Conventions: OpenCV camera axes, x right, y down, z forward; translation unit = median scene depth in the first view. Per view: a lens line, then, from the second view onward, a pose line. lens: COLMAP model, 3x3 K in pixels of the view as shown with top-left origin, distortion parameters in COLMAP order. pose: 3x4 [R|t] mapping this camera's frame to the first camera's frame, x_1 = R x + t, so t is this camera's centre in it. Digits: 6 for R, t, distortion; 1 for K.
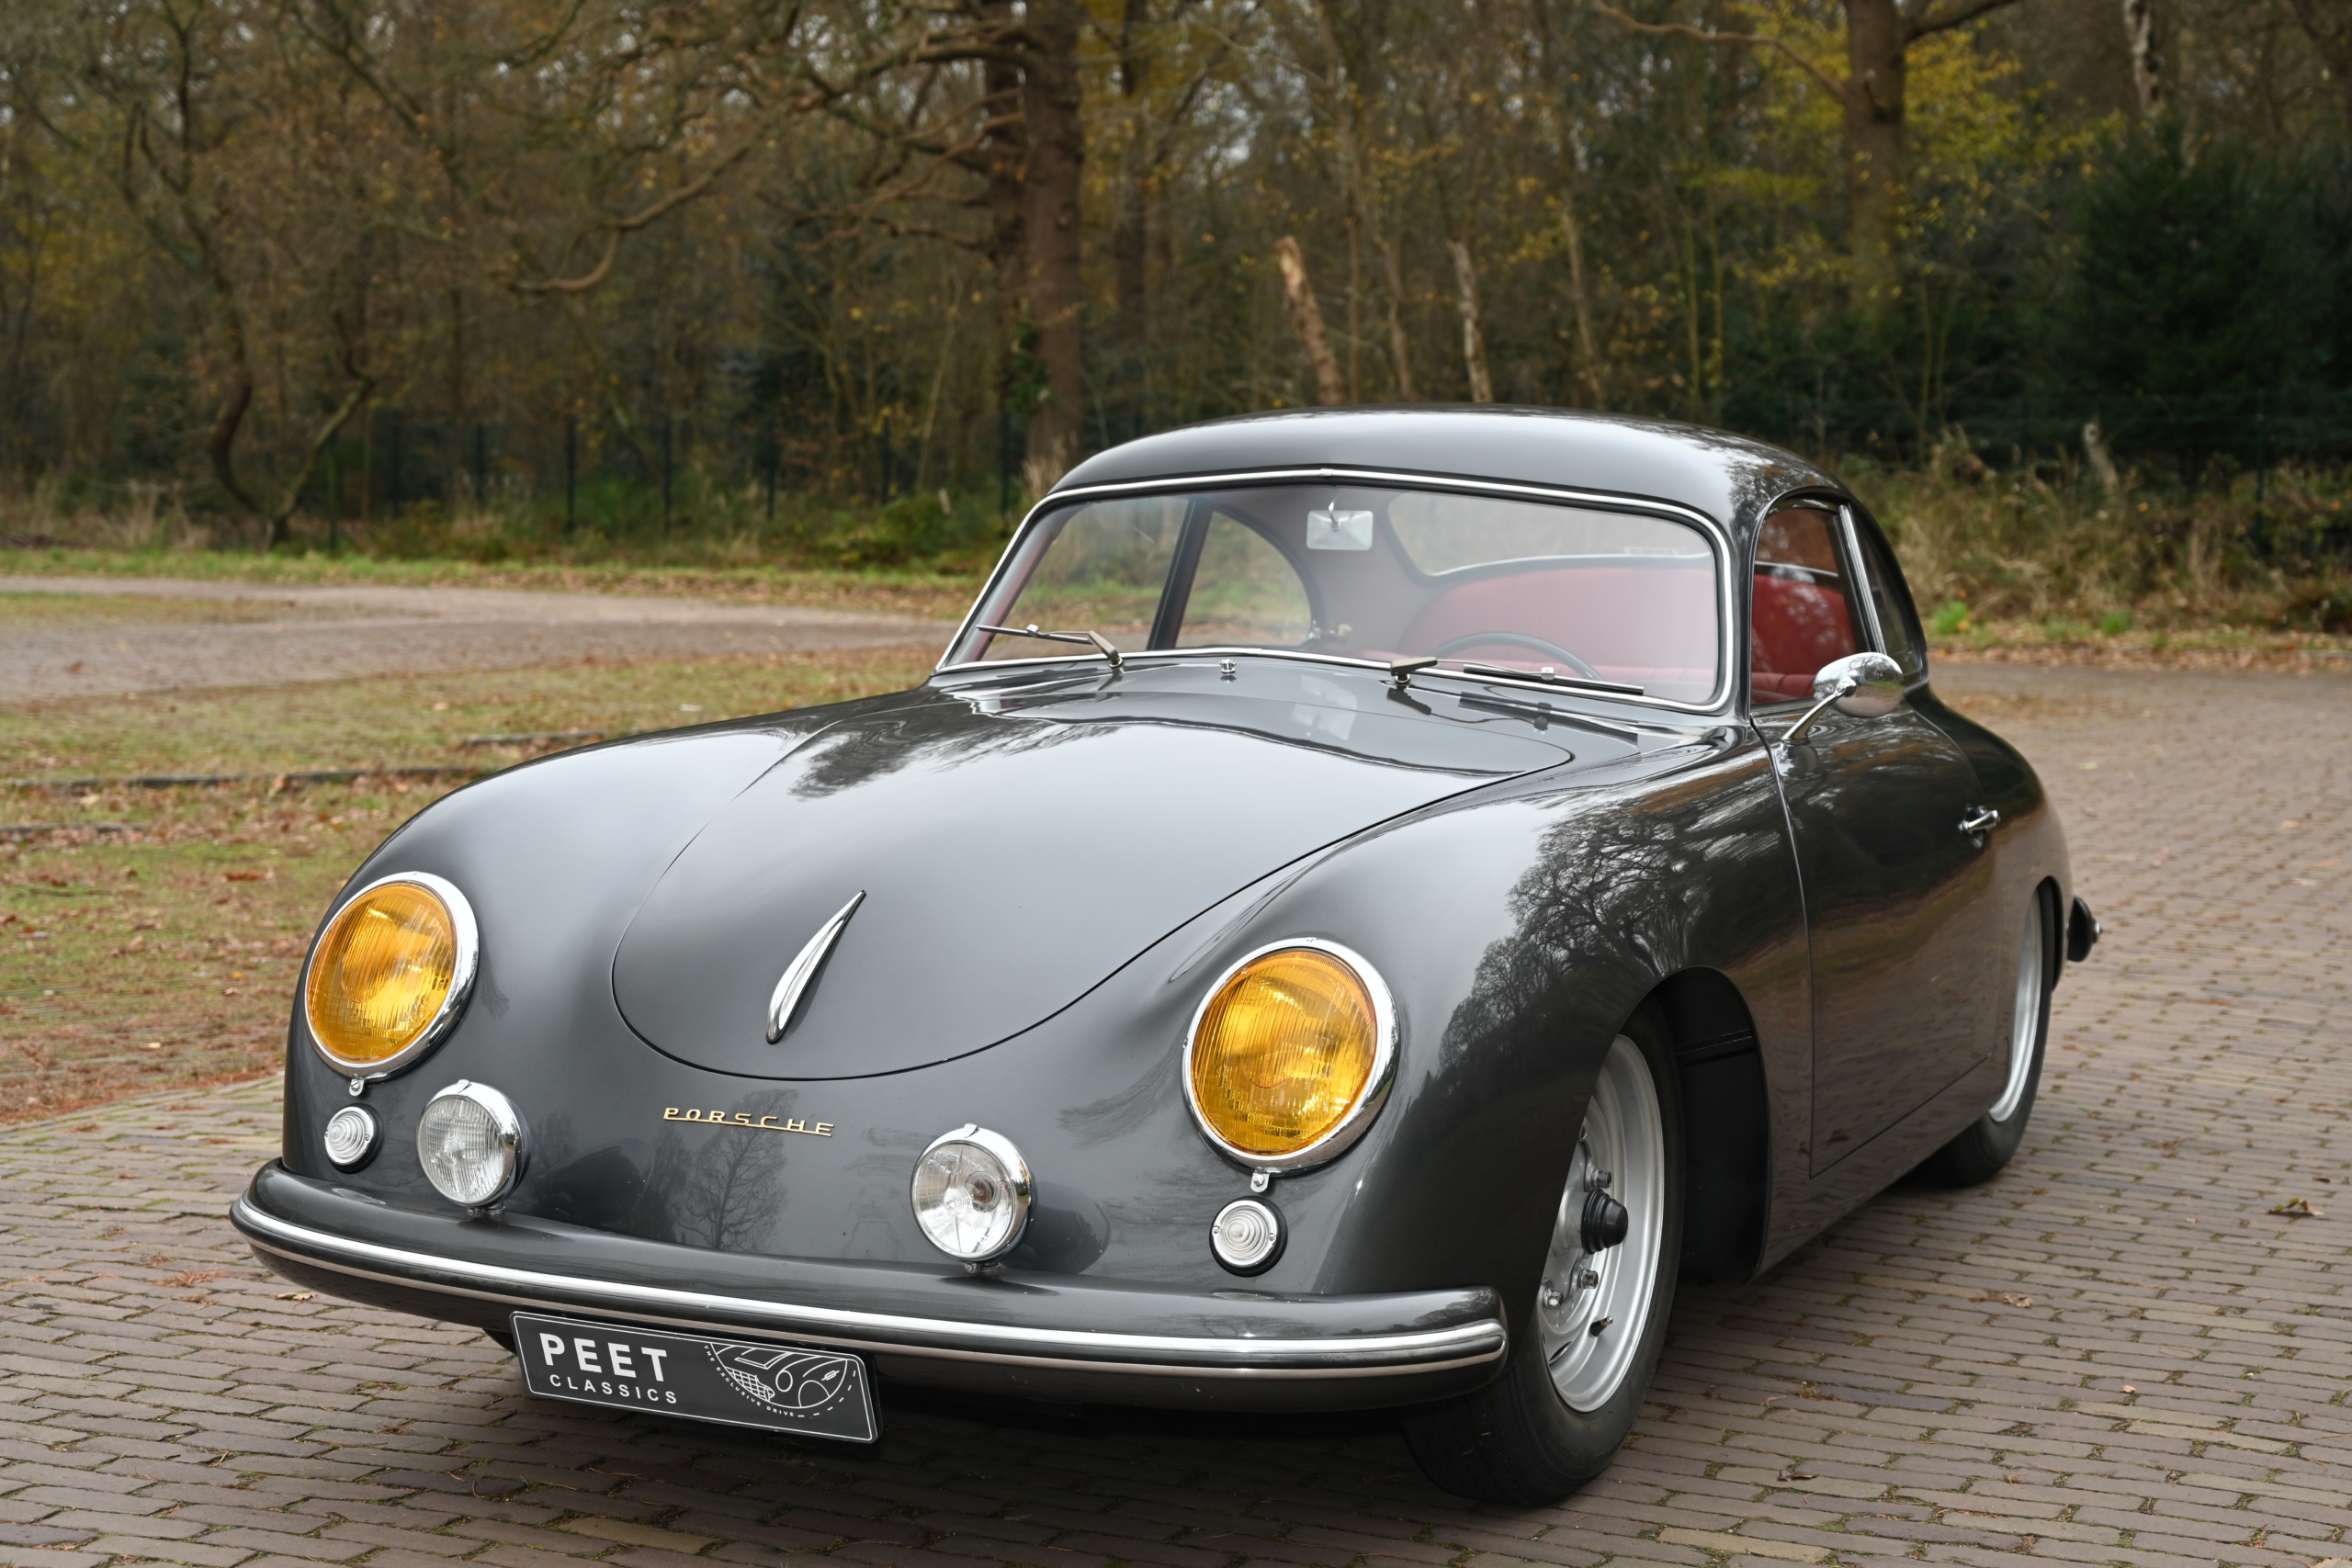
lens RADIAL K [[3637.8, 0, 1176.0], [0, 3637.8, 784.0], [0, 0, 1]] dist [0.017235, 0.079136]
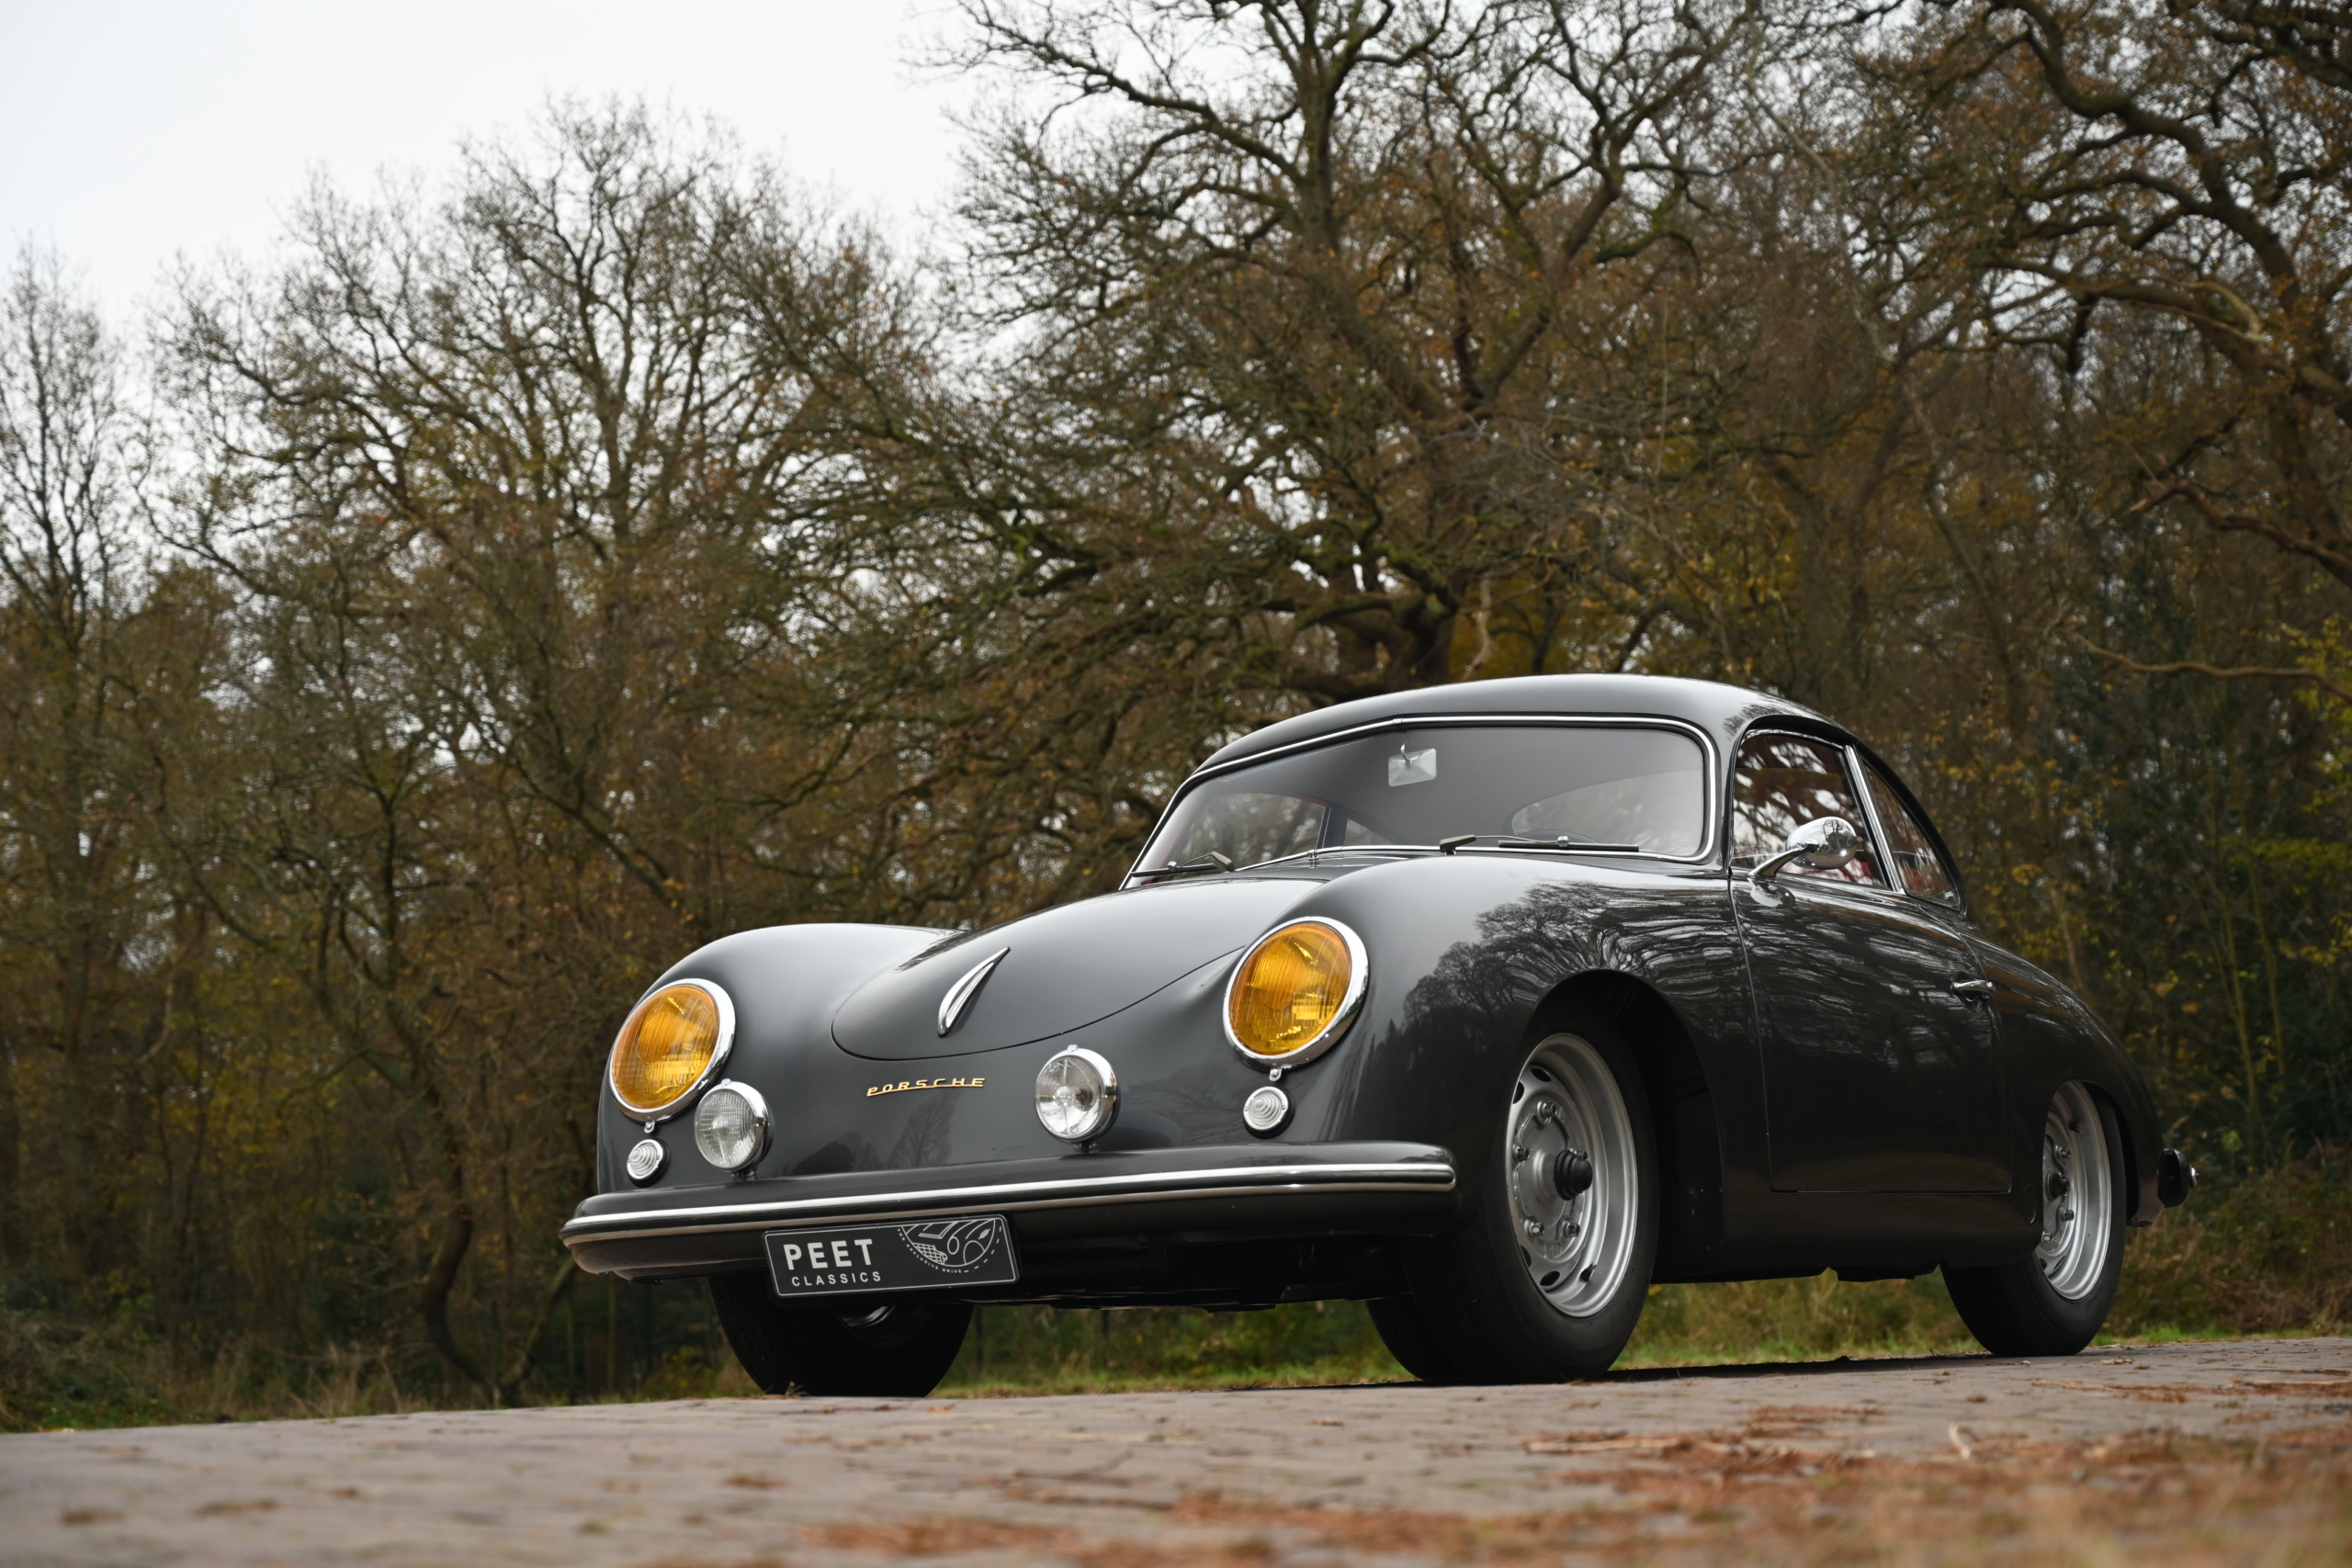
lens RADIAL K [[5116.6, 0, 1176.0], [0, 5116.6, 784.0], [0, 0, 1]] dist [0.096268, -0.186308]
pose [[0.992799, -0.067572, -0.098916, 0.178157], [0.044661, 0.974977, -0.217771, 0.405320], [0.111156, 0.211786, 0.970974, -0.914122]]
